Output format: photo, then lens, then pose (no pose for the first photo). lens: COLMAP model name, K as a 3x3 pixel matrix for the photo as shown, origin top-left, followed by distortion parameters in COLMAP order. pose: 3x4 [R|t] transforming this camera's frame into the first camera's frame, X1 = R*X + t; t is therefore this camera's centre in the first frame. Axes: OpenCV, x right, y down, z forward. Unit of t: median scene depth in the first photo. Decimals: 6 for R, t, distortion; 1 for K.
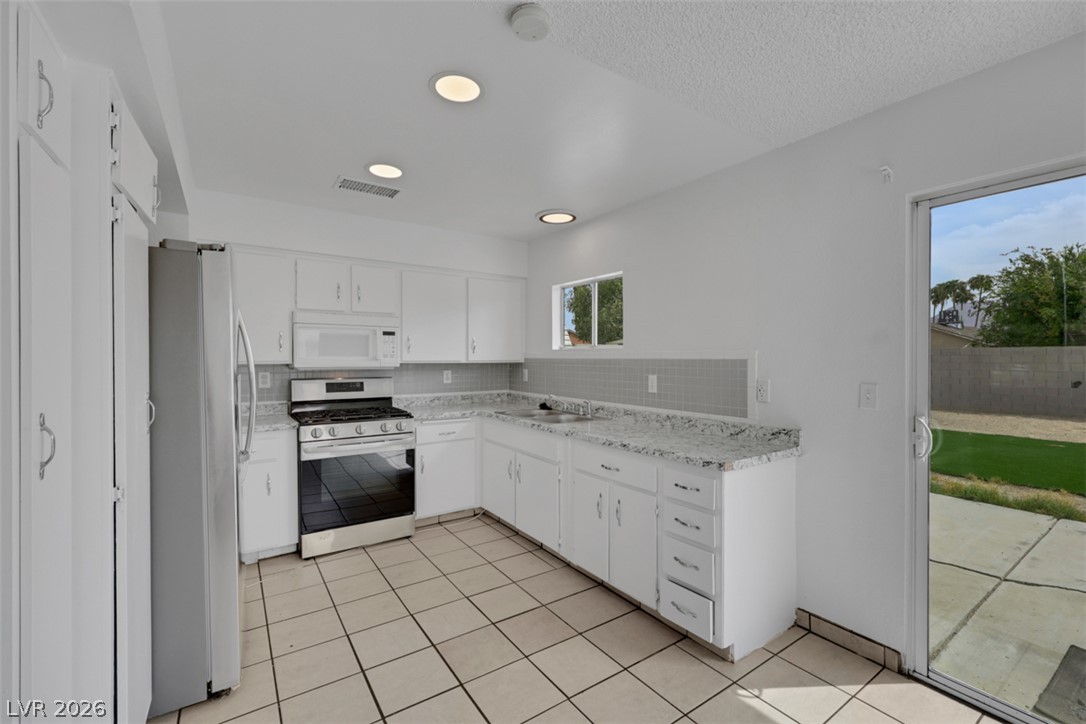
lens RADIAL K [[456.8, 0, 542.7], [0, 456.8, 359.6], [0, 0, 1]] dist [0.003284, -0.000716]
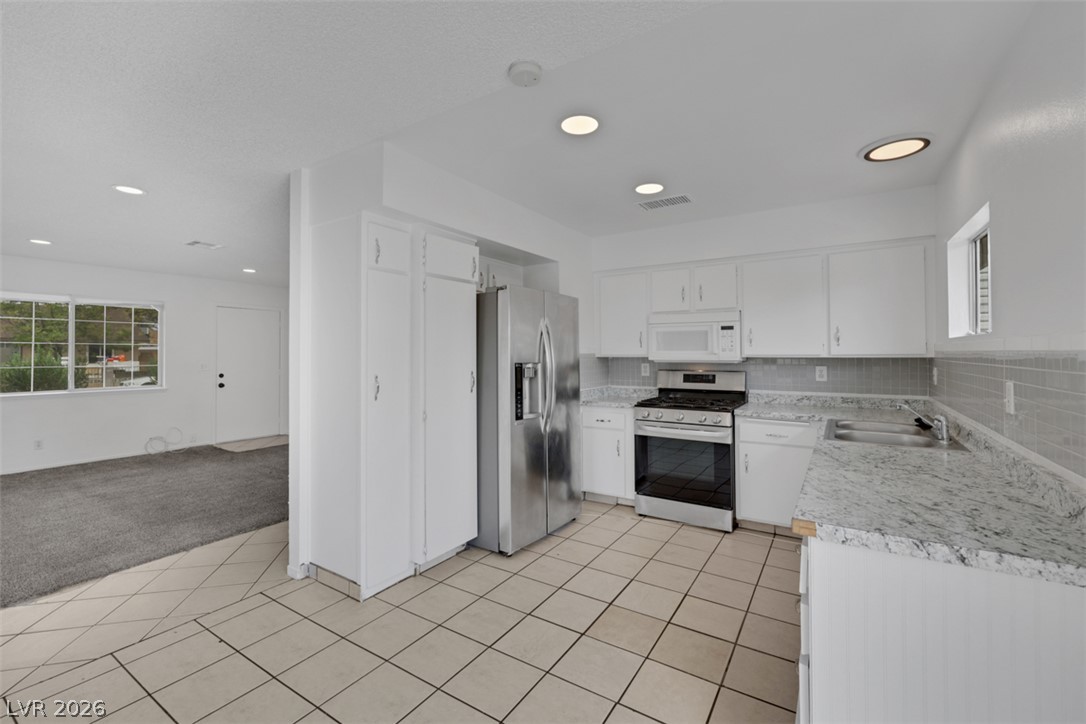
lens RADIAL K [[456.8, 0, 549.6], [0, 456.8, 347.3], [0, 0, 1]] dist [0.003284, -0.000716]
pose [[0.395731, -0.014433, -0.918253, 0.525934], [0.000072, 0.999877, -0.015685, 0.002425], [0.918367, 0.006141, 0.395683, 0.282004]]
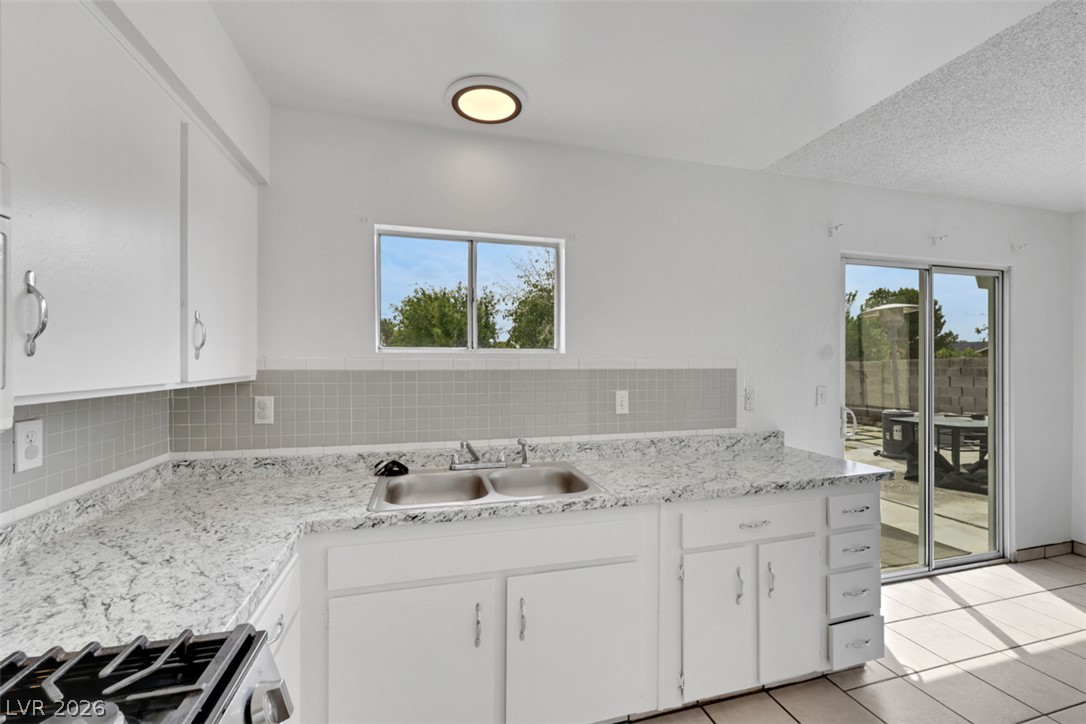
lens RADIAL K [[456.8, 0, 547.6], [0, 456.8, 364.5], [0, 0, 1]] dist [0.003284, -0.000716]
pose [[0.316216, -0.004437, 0.948677, -0.516420], [0.004299, 0.999985, 0.003244, -0.012037], [-0.948678, 0.003053, 0.316230, 0.887494]]
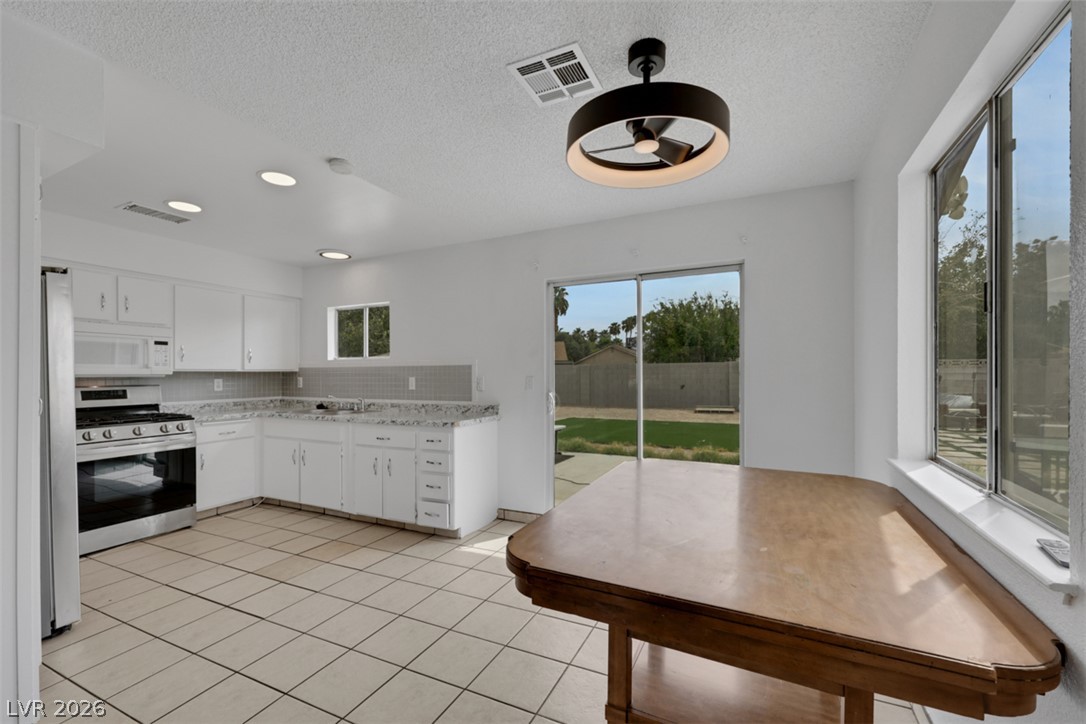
lens RADIAL K [[456.8, 0, 542.7], [0, 456.8, 367.0], [0, 0, 1]] dist [0.003284, -0.000716]
pose [[0.868836, 0.000540, 0.495099, -0.110356], [0.009746, 0.999787, -0.018194, 0.032025], [-0.495003, 0.020633, 0.868646, -0.437263]]
